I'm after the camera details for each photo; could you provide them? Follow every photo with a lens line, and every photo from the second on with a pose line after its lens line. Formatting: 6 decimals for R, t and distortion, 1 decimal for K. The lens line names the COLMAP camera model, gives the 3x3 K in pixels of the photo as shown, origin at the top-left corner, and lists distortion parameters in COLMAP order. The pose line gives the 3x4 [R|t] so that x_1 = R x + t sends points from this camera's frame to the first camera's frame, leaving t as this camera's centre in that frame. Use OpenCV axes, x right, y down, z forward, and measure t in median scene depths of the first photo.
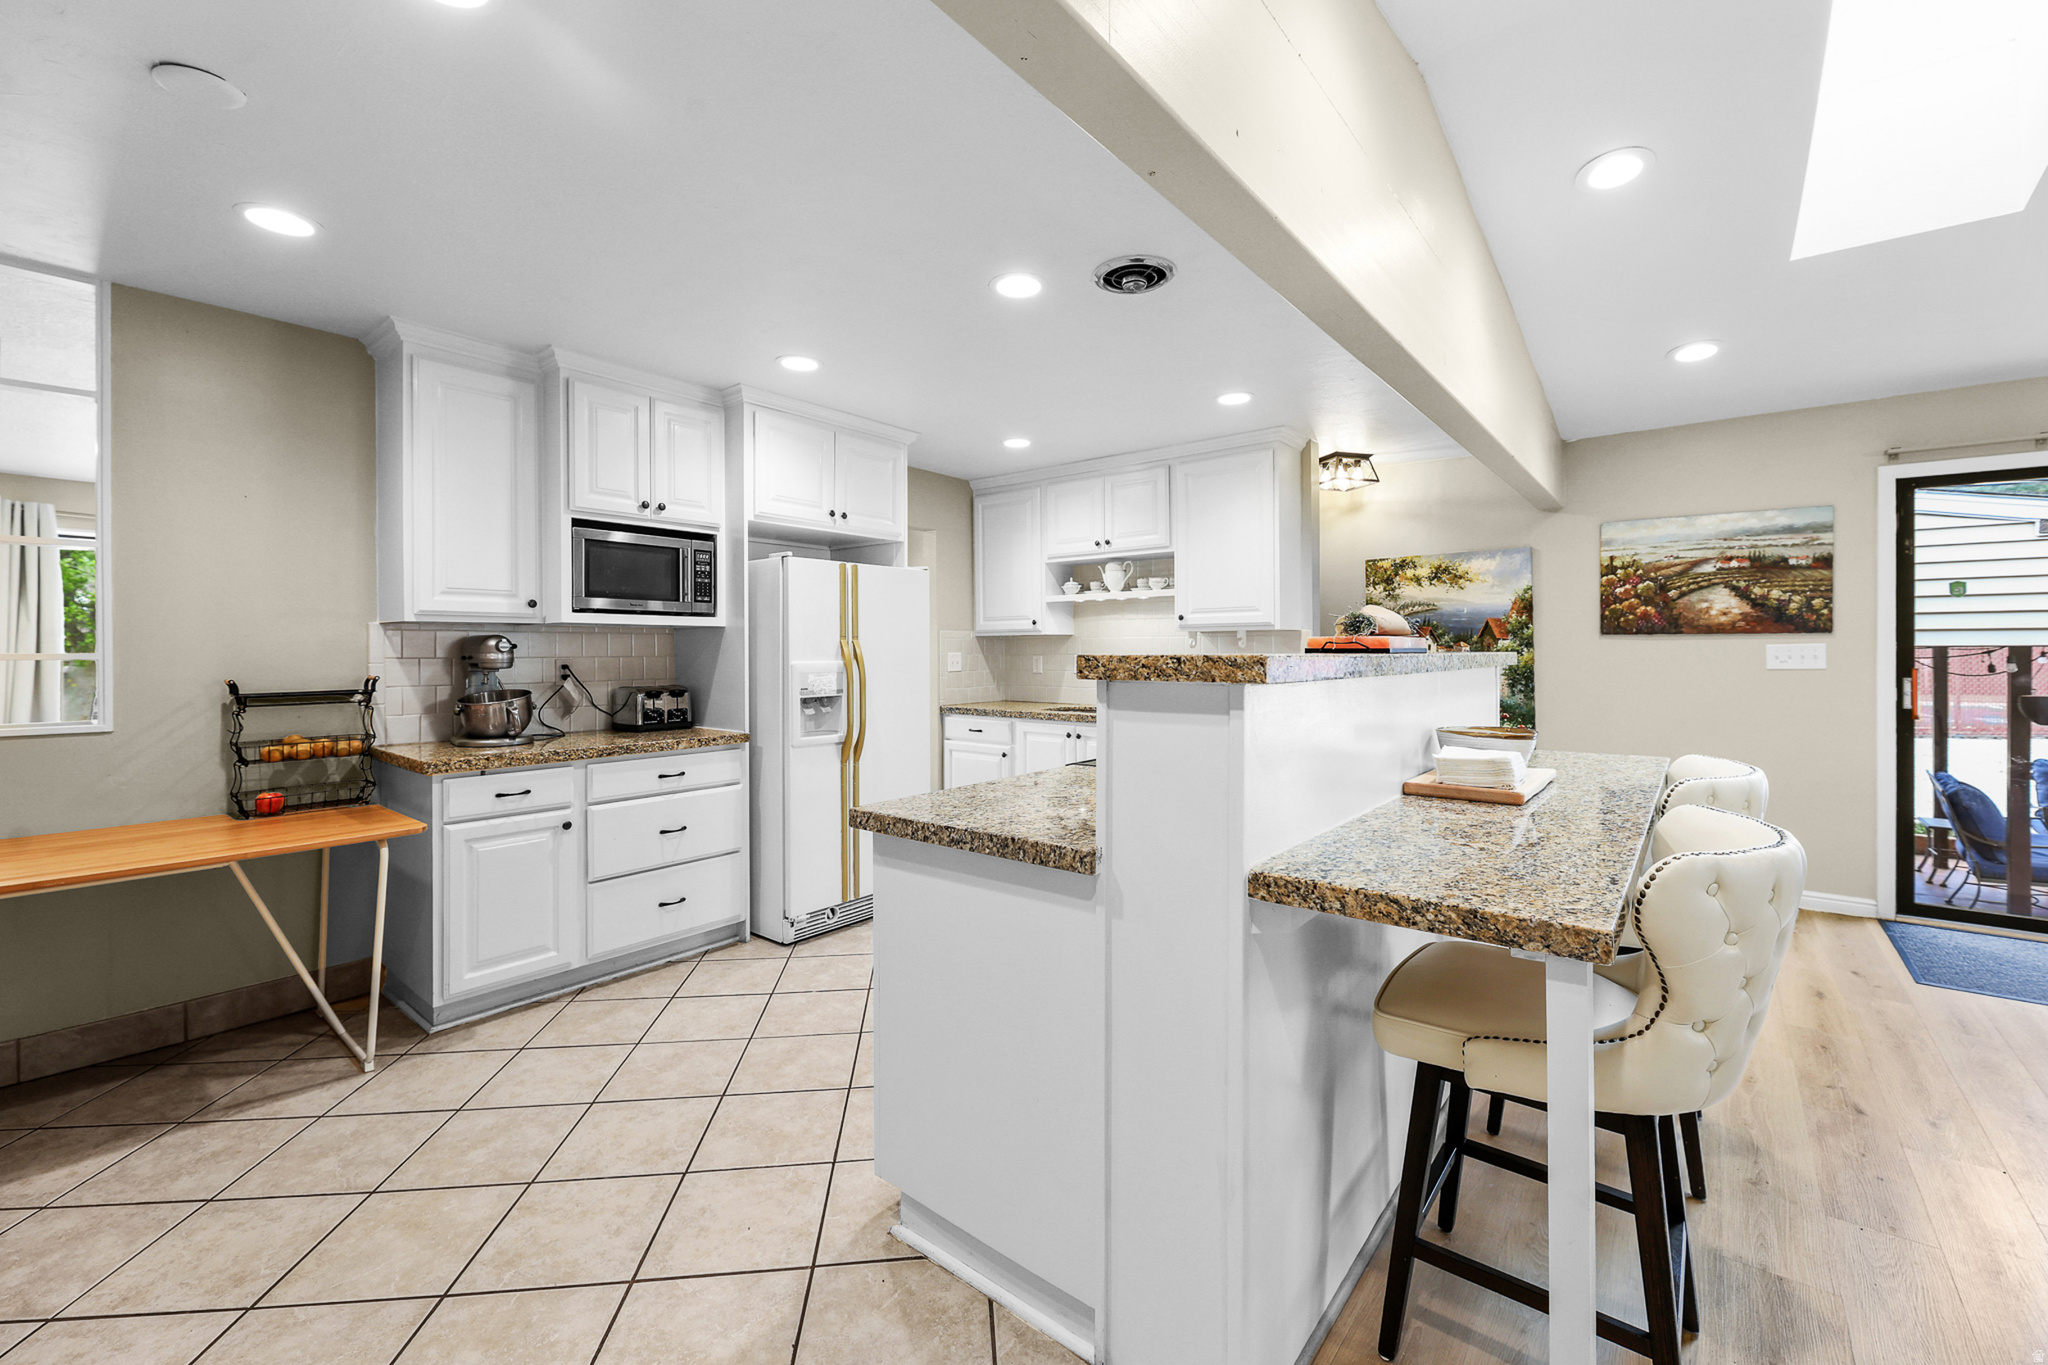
lens RADIAL K [[850.7, 0, 1027.3], [0, 850.7, 641.9], [0, 0, 1]] dist [0.000550, -0.004146]
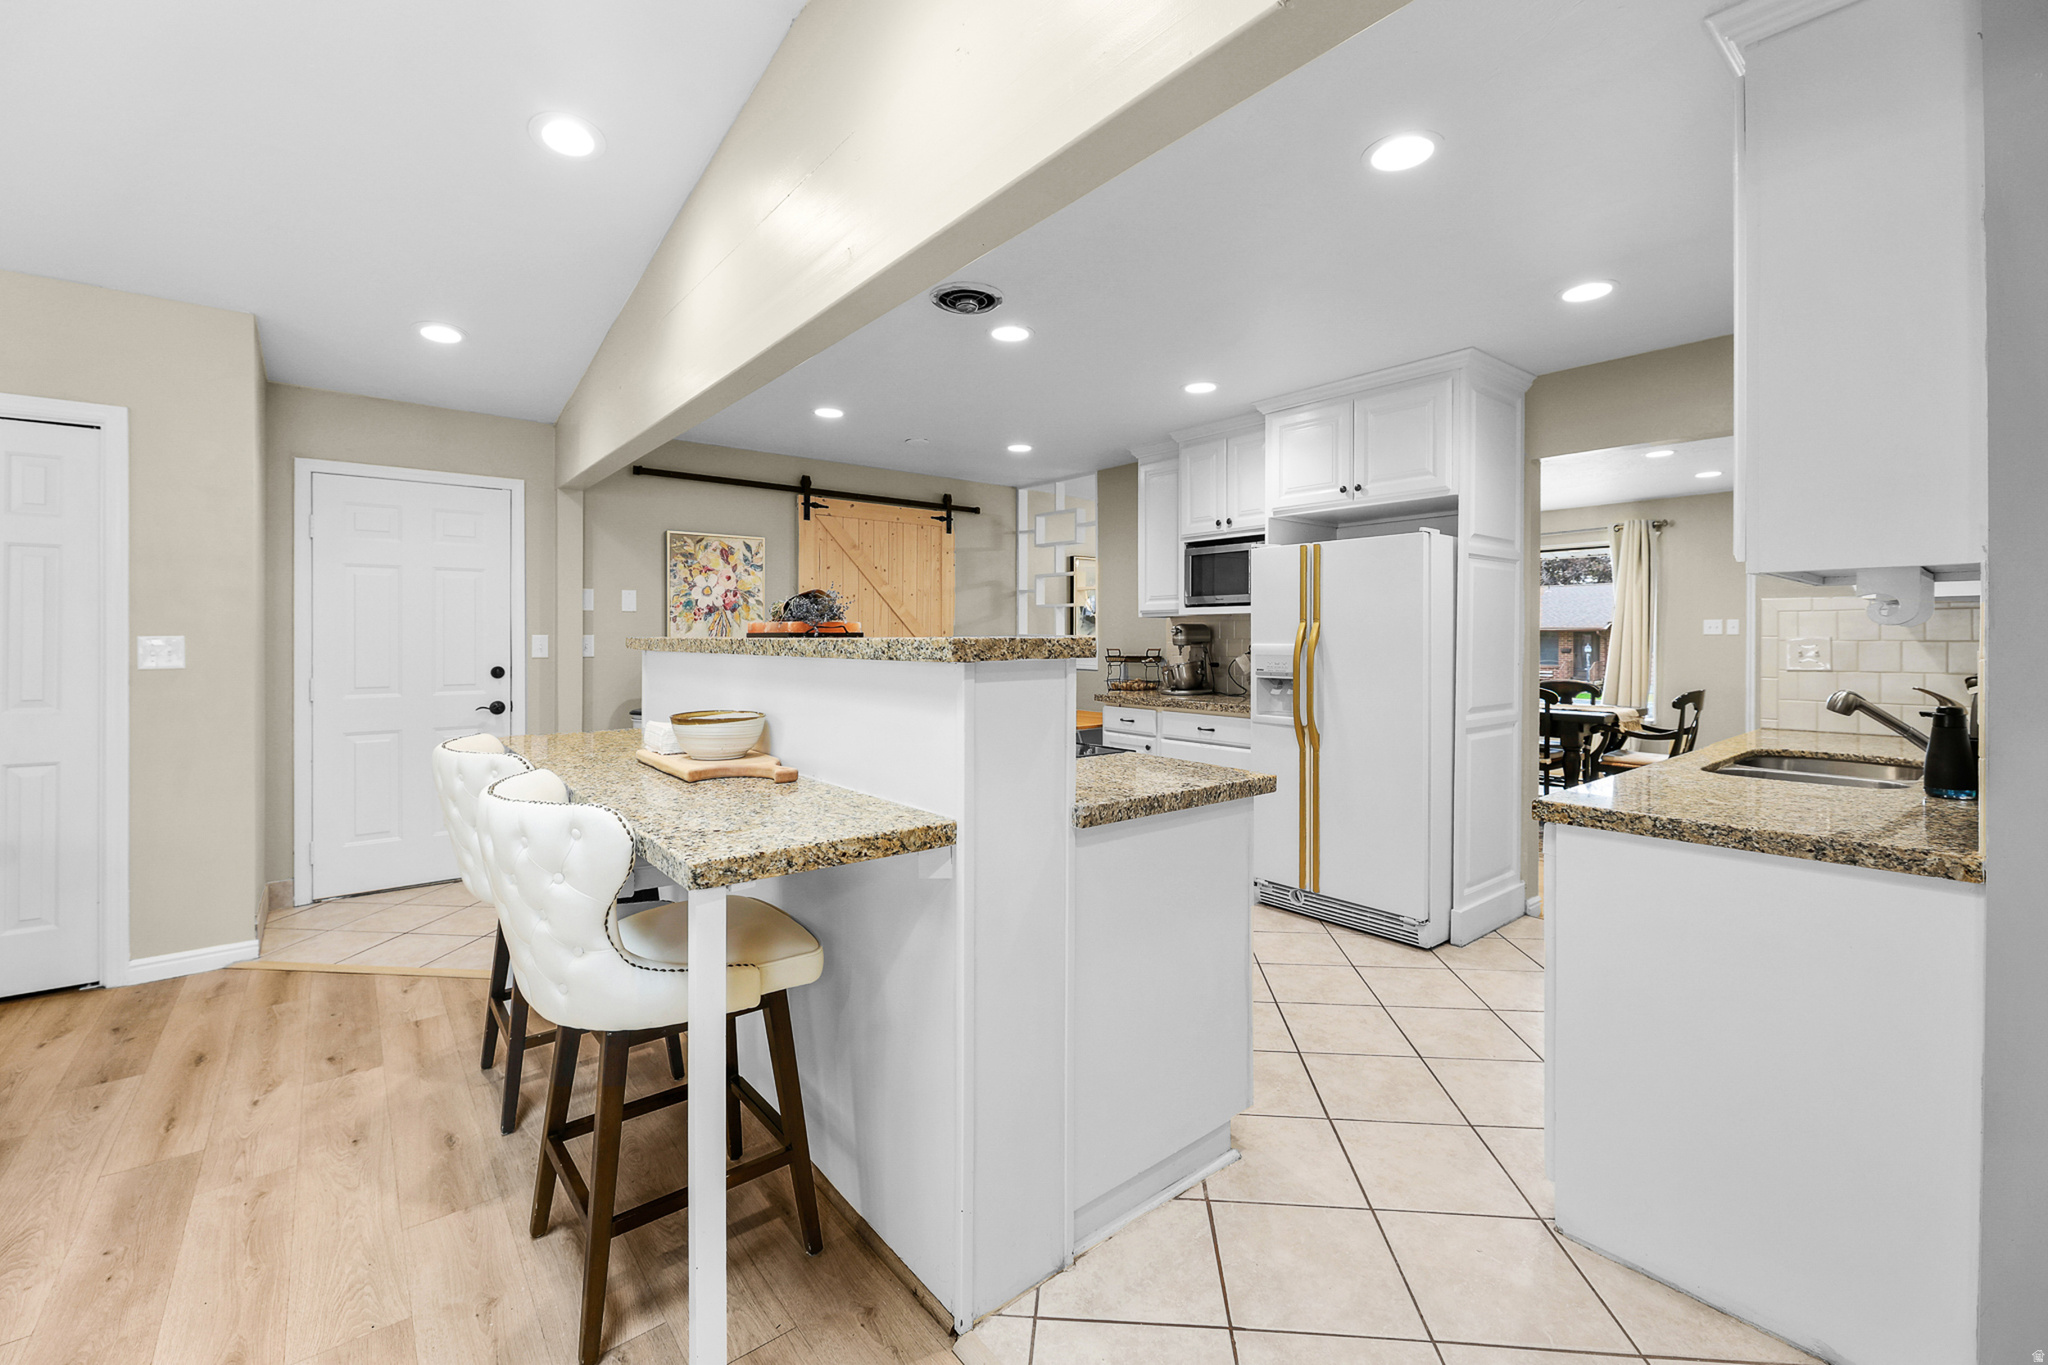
lens RADIAL K [[850.7, 0, 1027.3], [0, 850.7, 641.9], [0, 0, 1]] dist [0.000550, -0.004146]
pose [[-0.206716, 0.002668, -0.978397, 0.825487], [0.002181, 0.999995, 0.002266, 0.017356], [0.978399, -0.001666, -0.206721, 0.910281]]
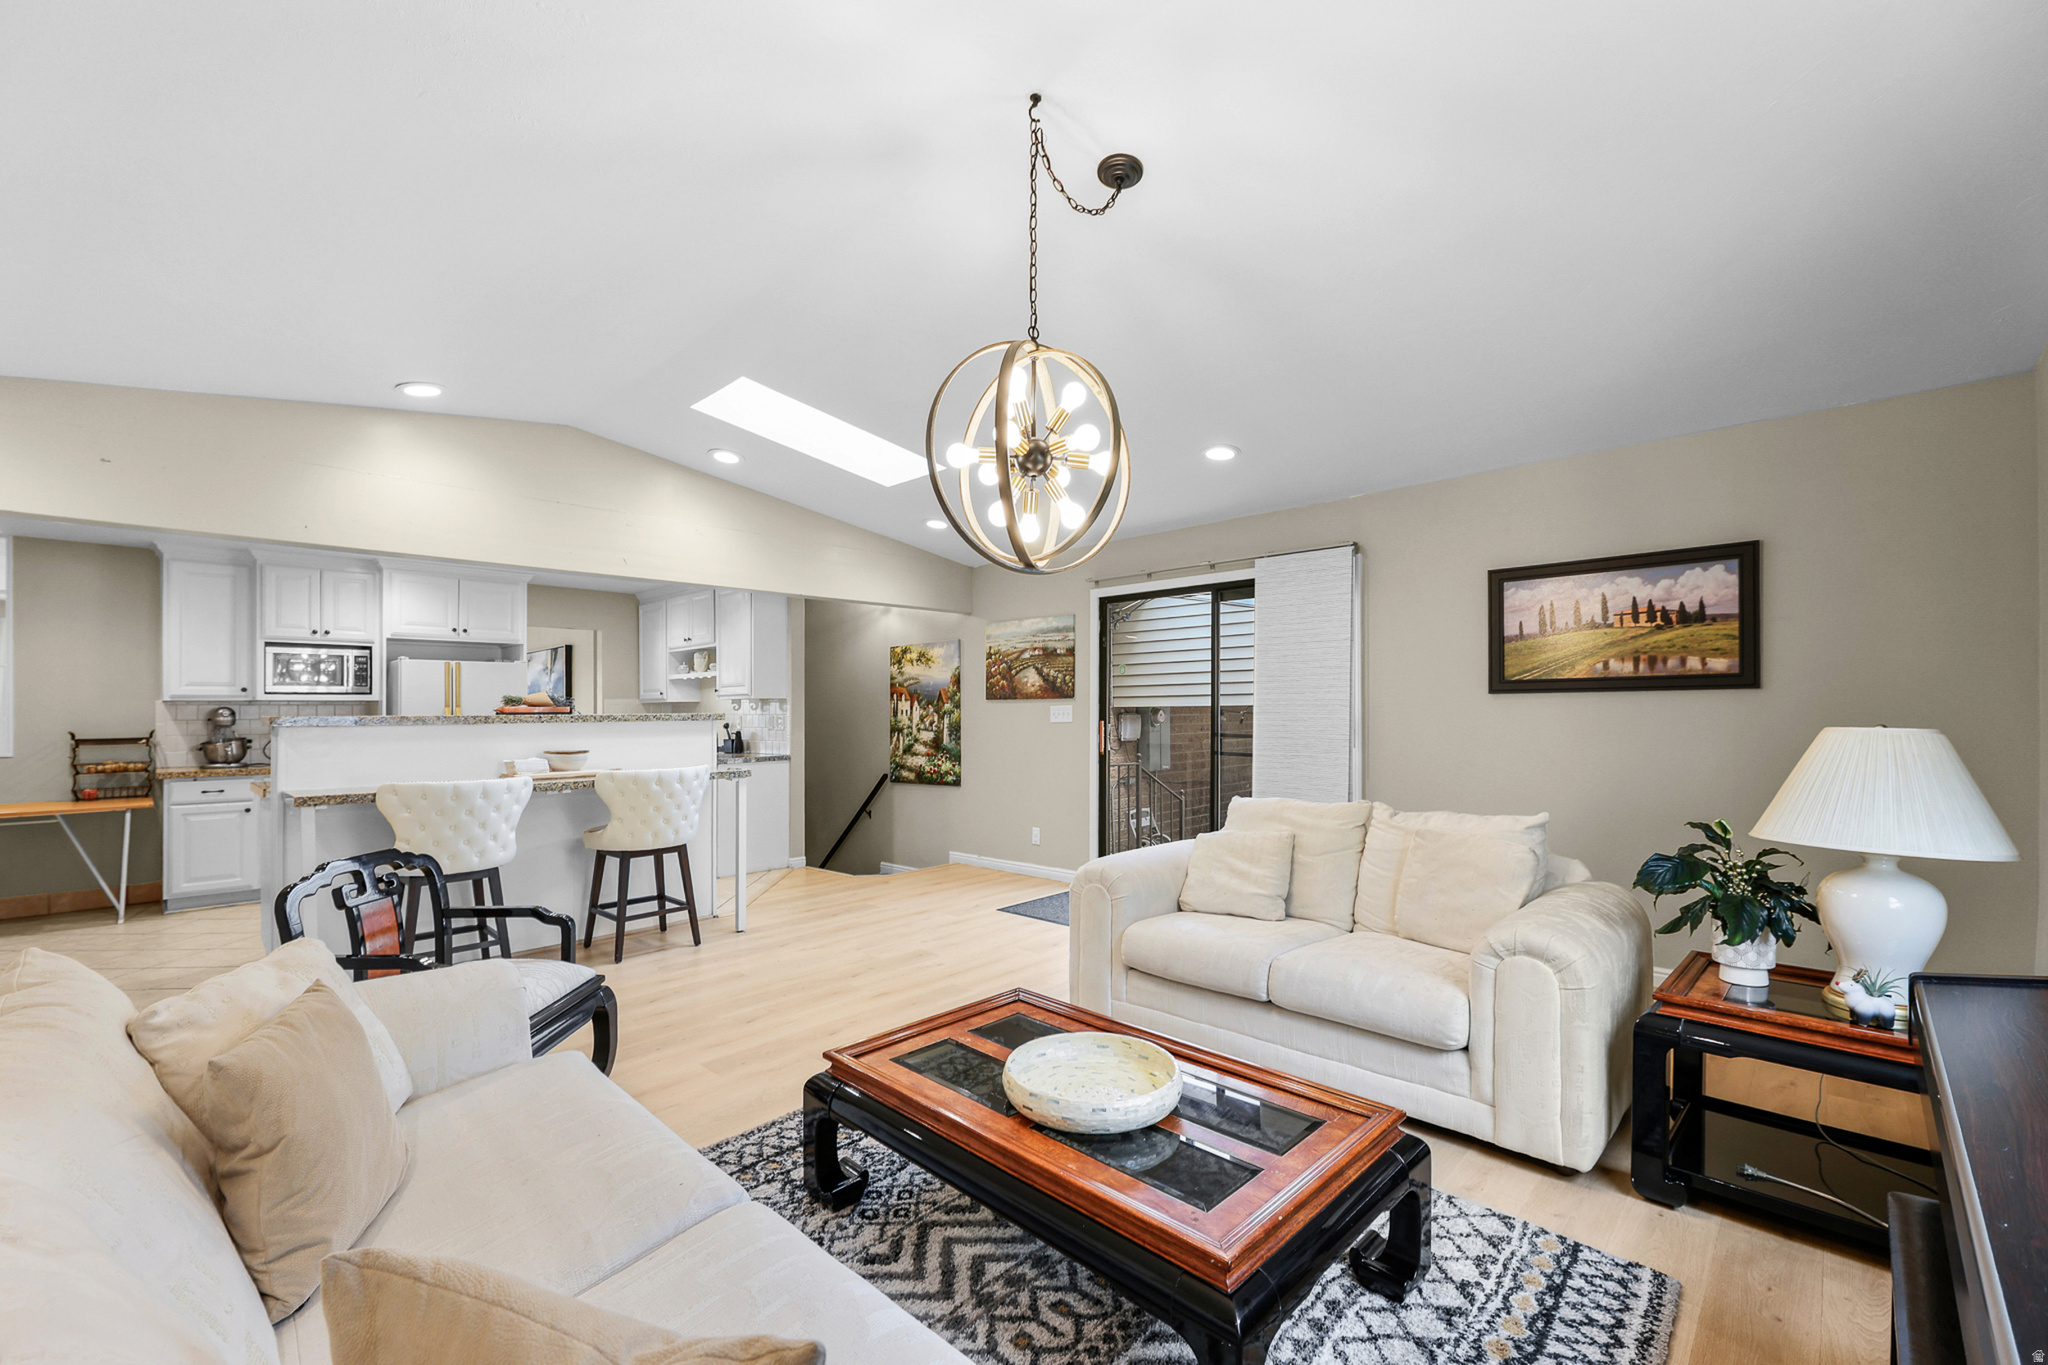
lens RADIAL K [[873.0, 0, 1003.9], [0, 873.0, 692.4], [0, 0, 1]] dist [-0.001694, -0.000779]
pose [[0.995934, -0.008732, -0.089665, 1.051175], [0.007681, 0.999898, -0.012054, -0.003893], [0.089761, 0.011316, 0.995899, -0.615484]]
